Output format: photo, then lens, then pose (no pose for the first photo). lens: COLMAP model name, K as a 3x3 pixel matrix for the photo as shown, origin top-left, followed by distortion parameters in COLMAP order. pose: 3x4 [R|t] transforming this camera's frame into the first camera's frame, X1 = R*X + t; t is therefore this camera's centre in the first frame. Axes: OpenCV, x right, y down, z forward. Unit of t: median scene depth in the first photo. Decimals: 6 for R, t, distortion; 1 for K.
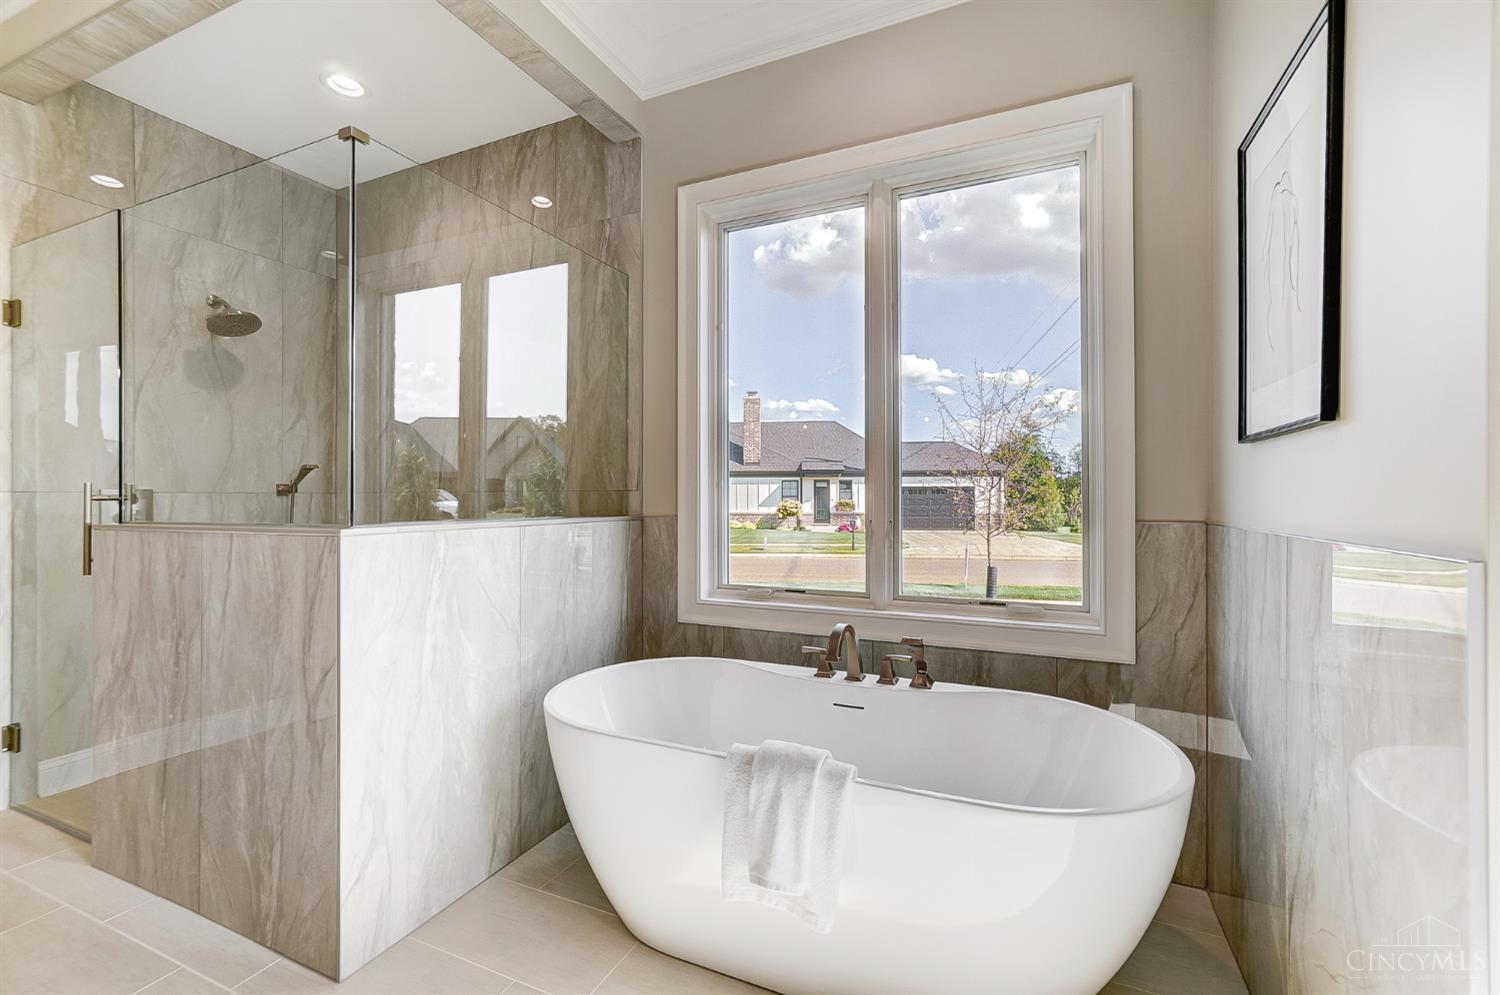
lens RADIAL K [[647.2, 0, 750.0], [0, 647.2, 497.5], [0, 0, 1]] dist [0.005600, 0.000370]
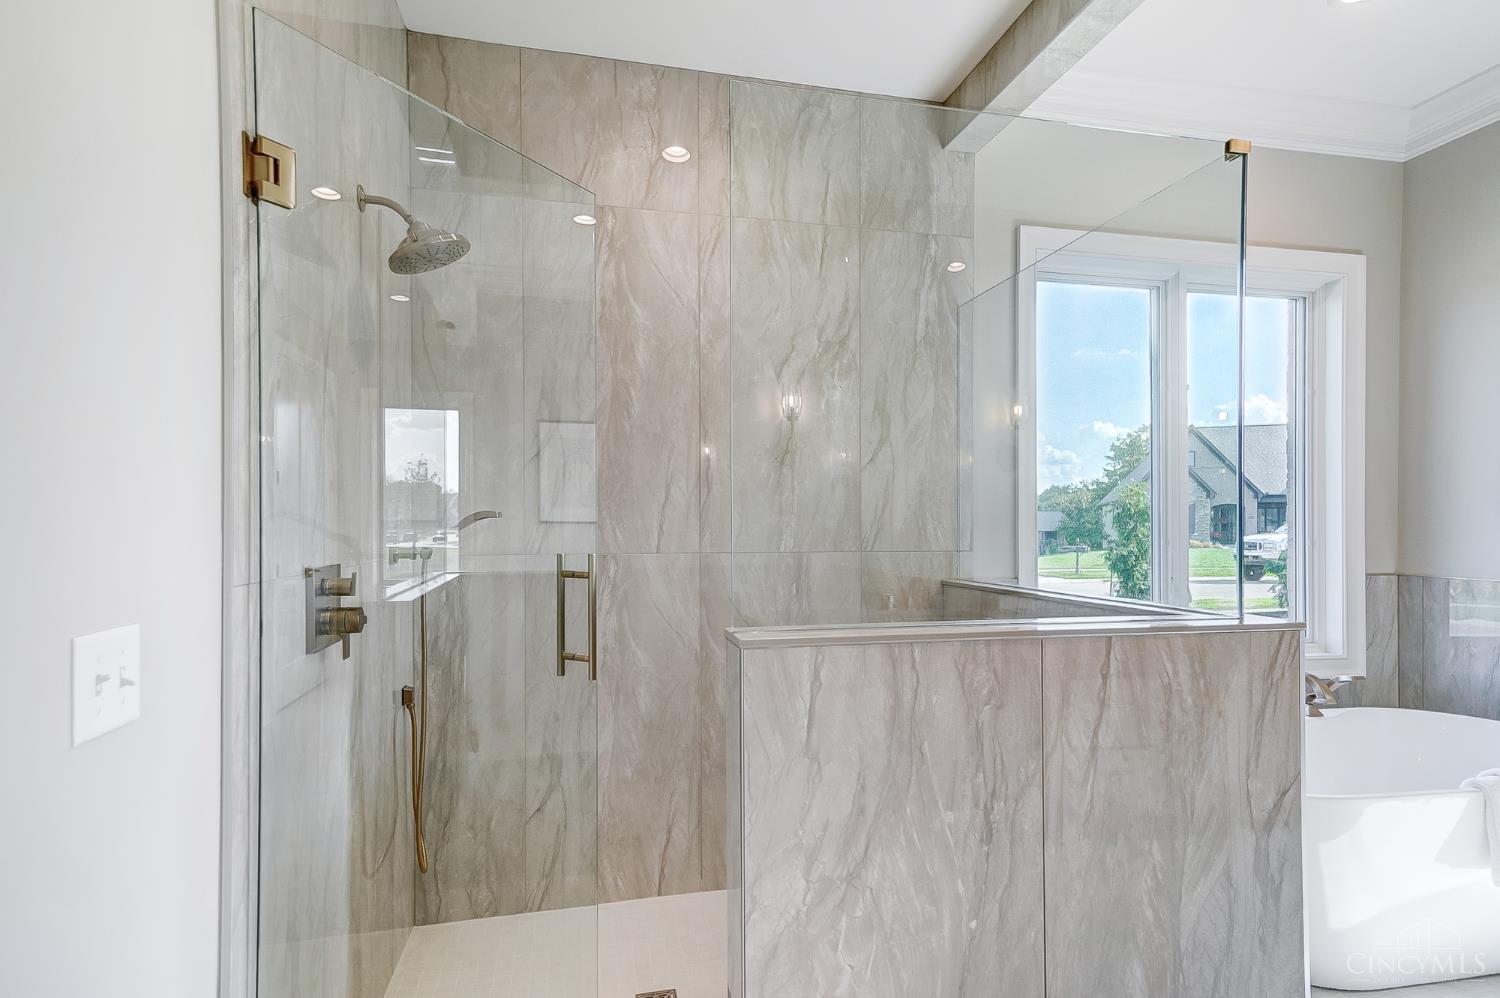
lens RADIAL K [[736.6, 0, 746.1], [0, 736.6, 533.5], [0, 0, 1]] dist [0.027771, -0.000165]
pose [[0.799678, -0.000140, 0.600429, -1.477751], [-0.005527, 0.999956, 0.007595, -0.058272], [-0.600404, -0.009392, 0.799642, 0.527593]]
